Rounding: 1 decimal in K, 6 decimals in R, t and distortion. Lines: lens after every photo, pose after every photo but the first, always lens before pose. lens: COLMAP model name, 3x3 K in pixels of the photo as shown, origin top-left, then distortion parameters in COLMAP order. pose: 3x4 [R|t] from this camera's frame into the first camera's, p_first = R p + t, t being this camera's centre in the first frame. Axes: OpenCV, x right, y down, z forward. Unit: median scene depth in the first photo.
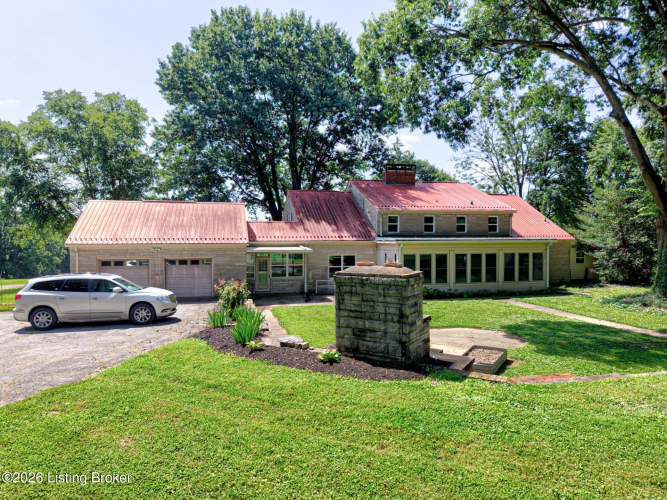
lens RADIAL K [[445.3, 0, 333.5], [0, 445.3, 250.0], [0, 0, 1]] dist [0.062578, -0.057687]
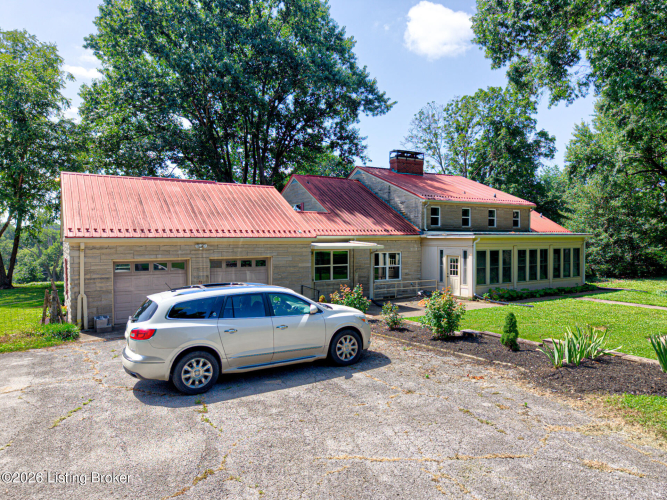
lens RADIAL K [[445.3, 0, 333.5], [0, 445.3, 250.0], [0, 0, 1]] dist [0.062578, -0.057687]
pose [[0.951887, -0.008845, 0.306321, -0.354008], [0.009069, 0.999959, 0.000692, 0.005567], [-0.306315, 0.002120, 0.951928, 0.244364]]
